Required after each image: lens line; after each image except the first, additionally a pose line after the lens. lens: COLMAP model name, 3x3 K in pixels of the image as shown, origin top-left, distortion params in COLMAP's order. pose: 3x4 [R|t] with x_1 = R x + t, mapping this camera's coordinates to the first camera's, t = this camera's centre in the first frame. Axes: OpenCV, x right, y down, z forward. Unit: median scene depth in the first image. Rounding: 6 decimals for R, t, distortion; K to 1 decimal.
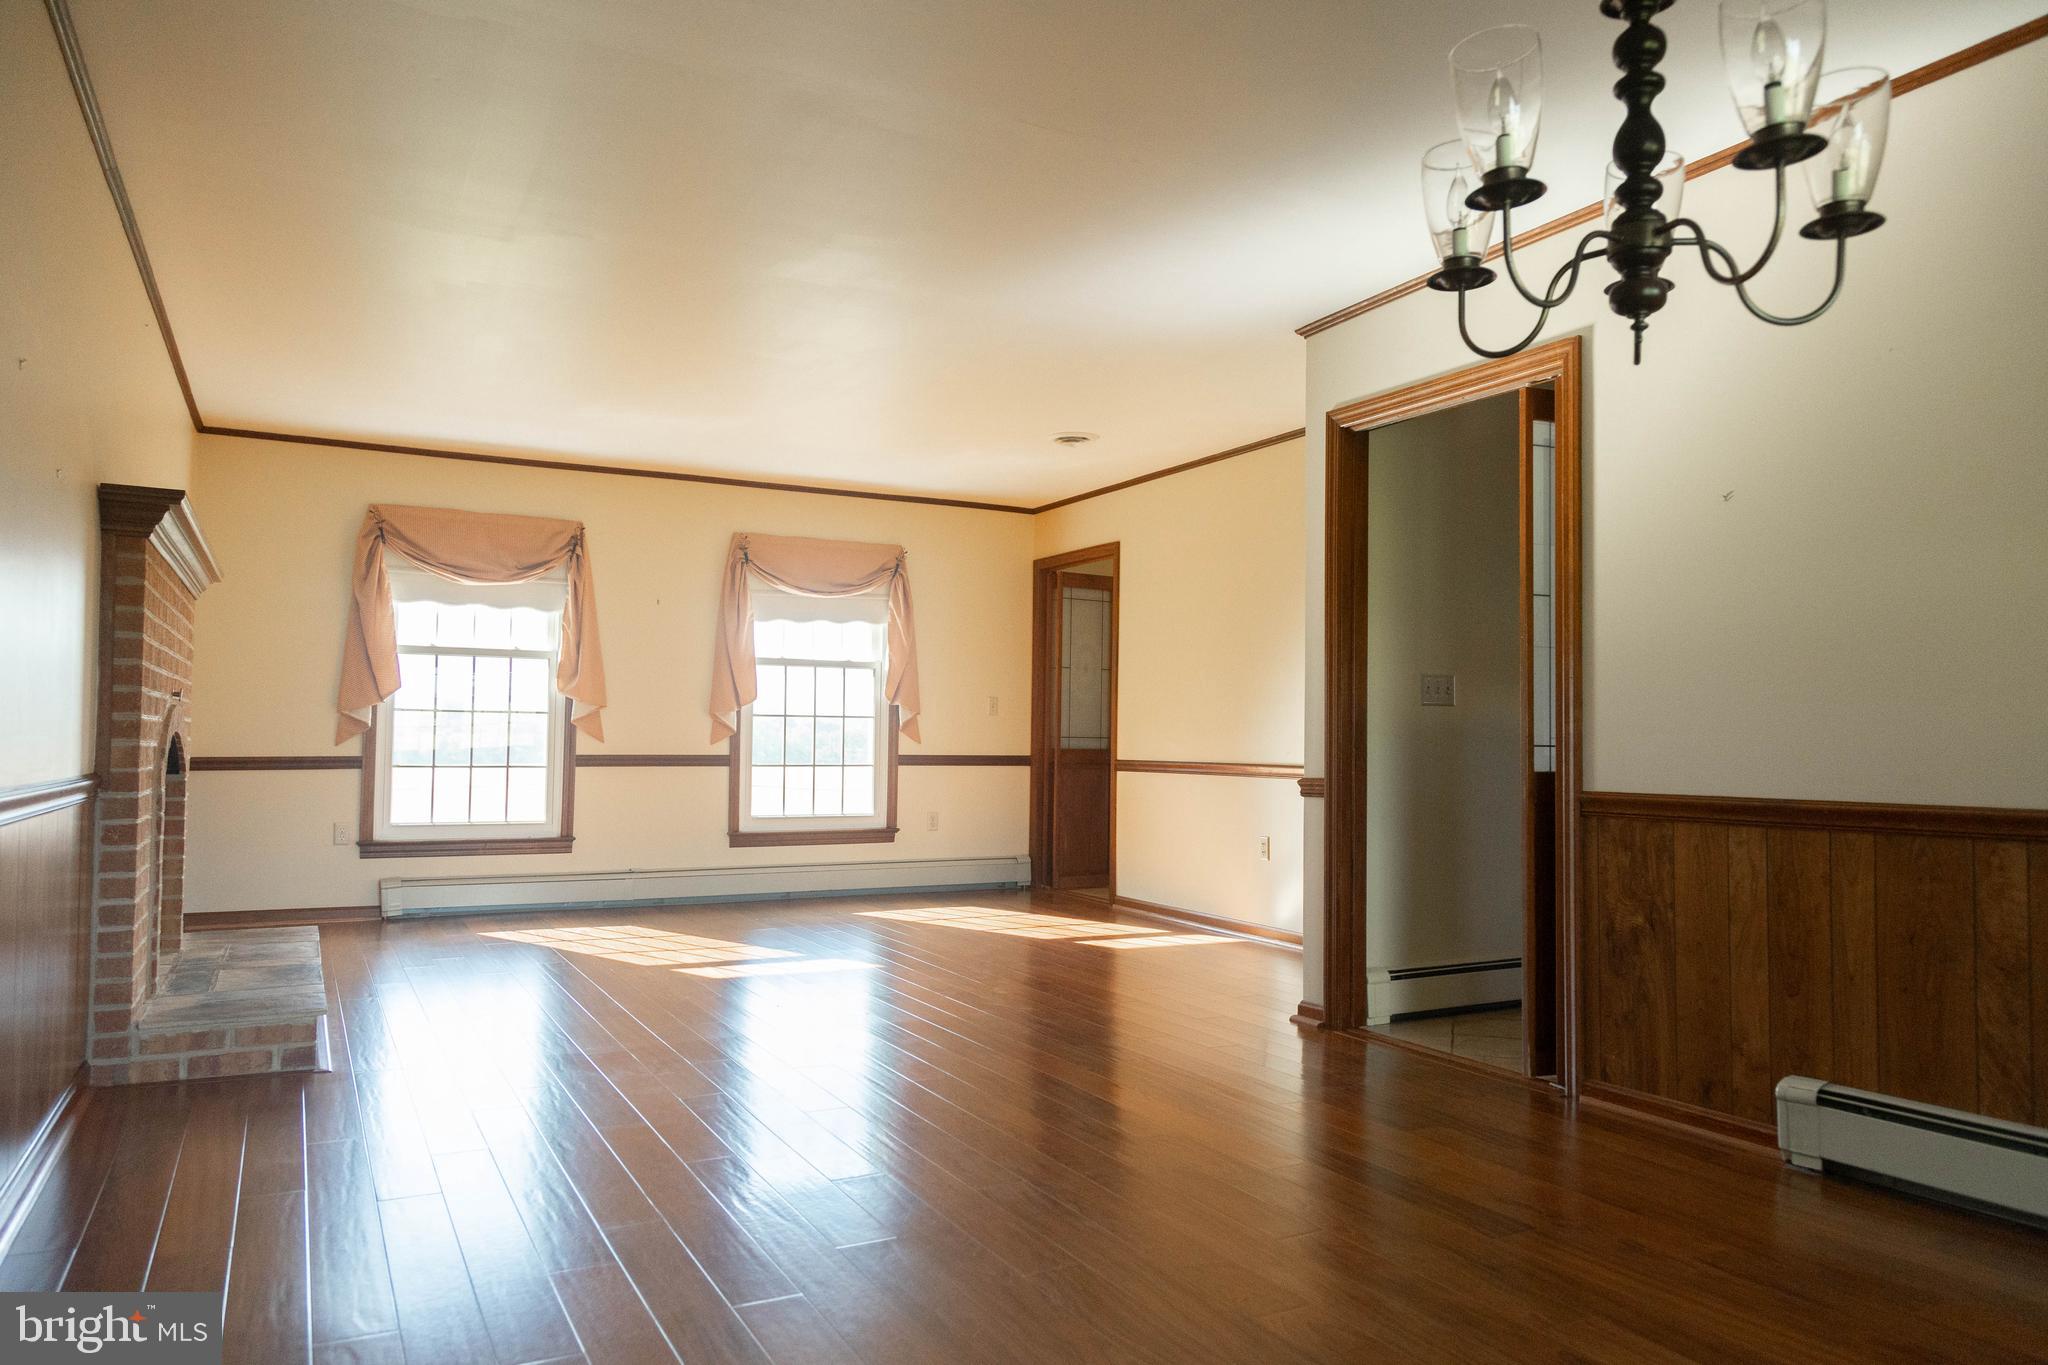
lens RADIAL K [[1345.8, 0, 1037.7], [0, 1345.8, 690.7], [0, 0, 1]] dist [0.015660, -0.004285]
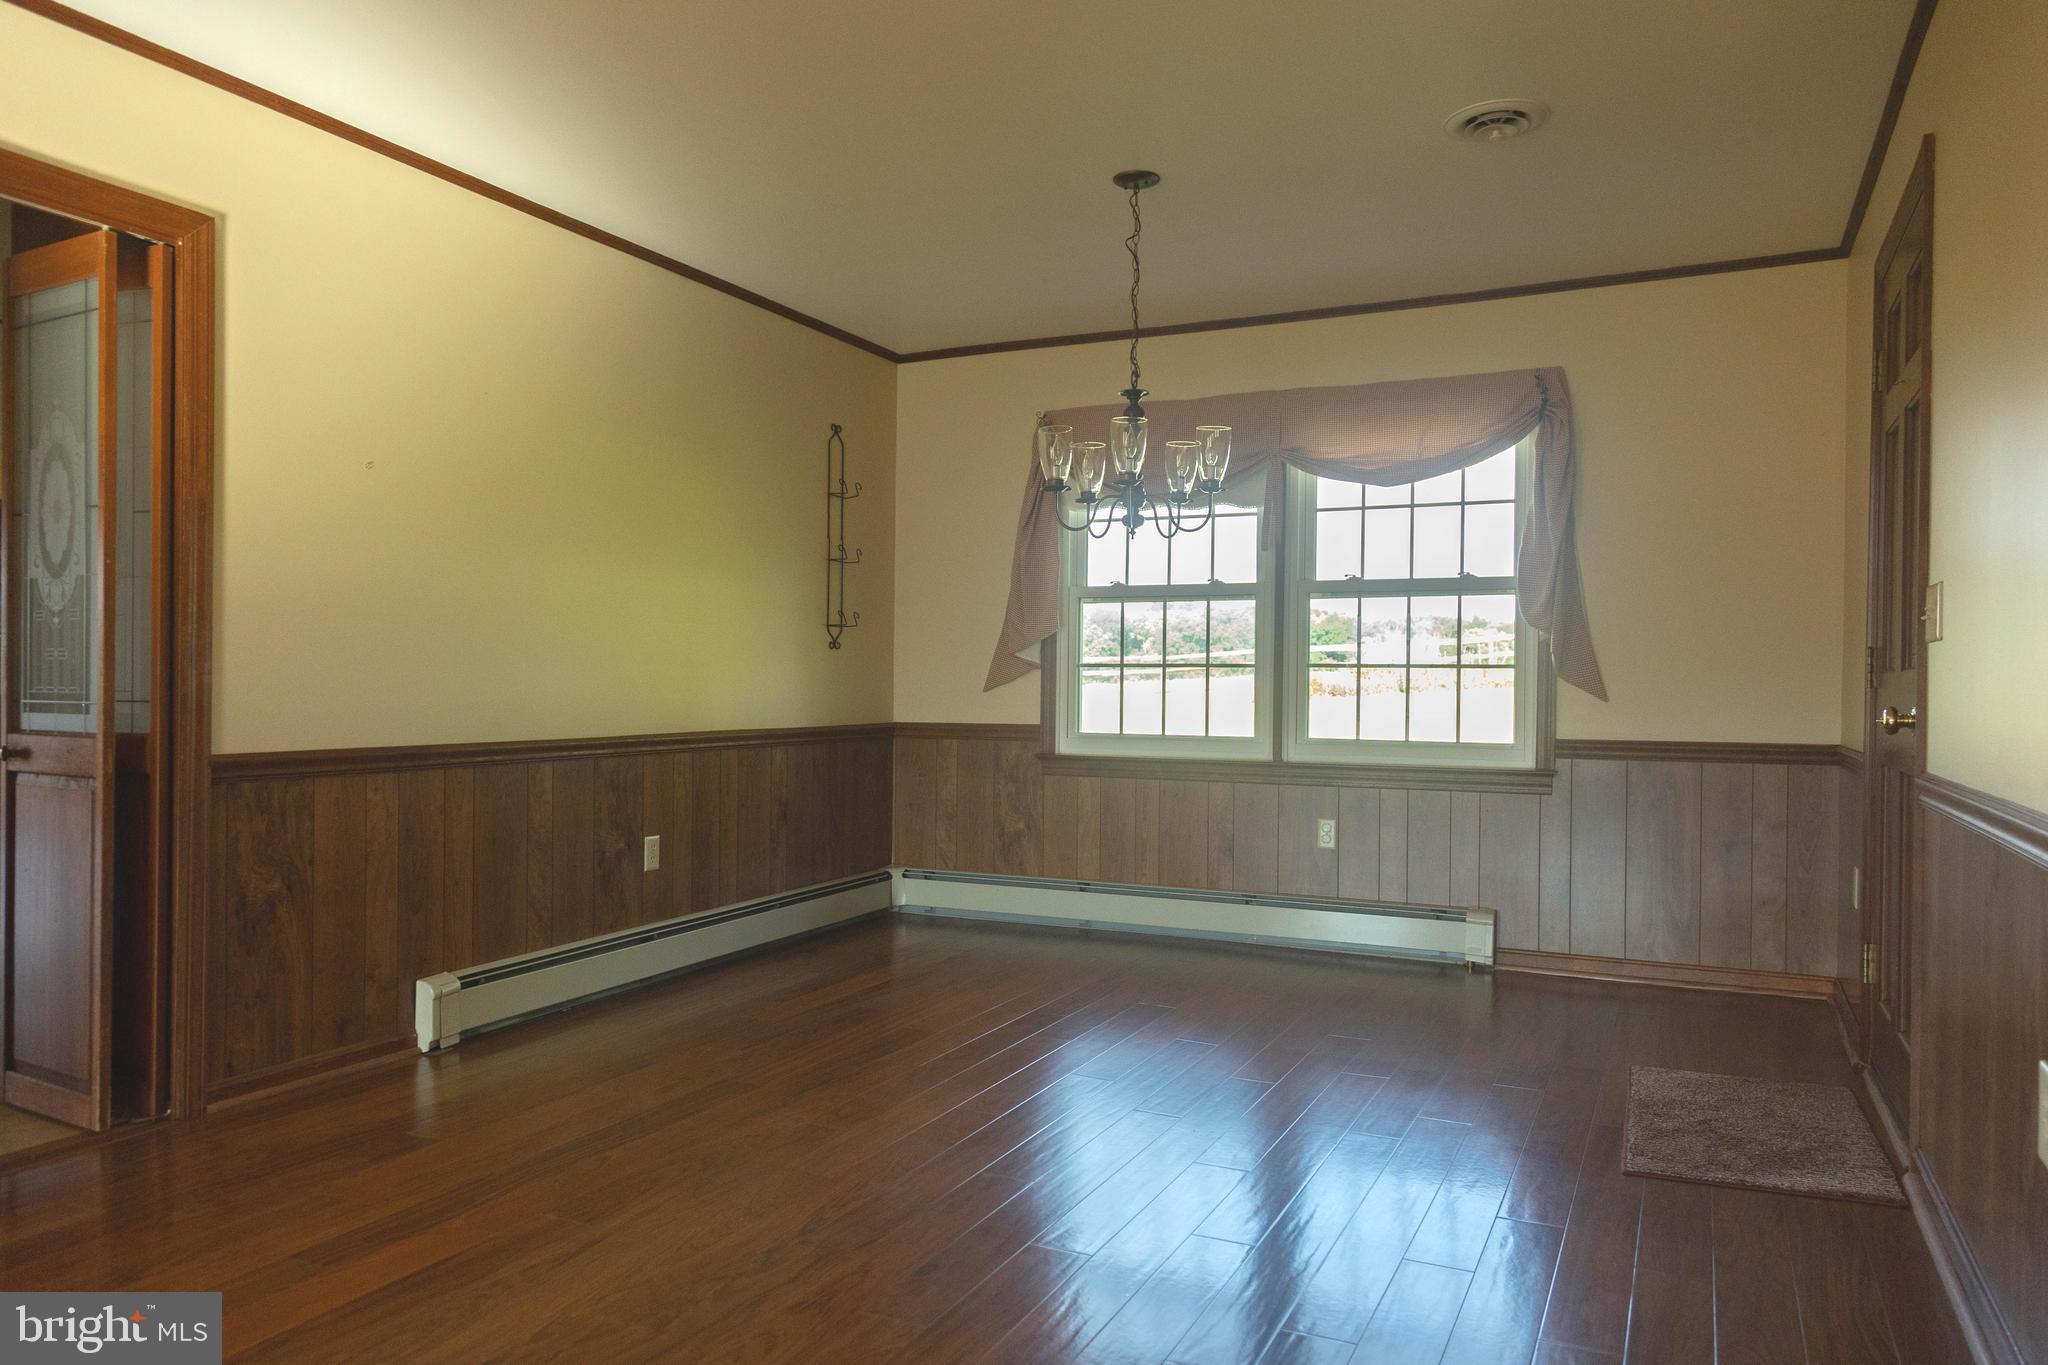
lens RADIAL K [[1345.8, 0, 1037.7], [0, 1345.8, 690.7], [0, 0, 1]] dist [0.015660, -0.004285]
pose [[-0.573401, -0.022194, 0.818974, -0.647981], [-0.051102, 0.998655, -0.008715, 0.015462], [-0.817680, -0.046848, -0.573764, 1.147452]]
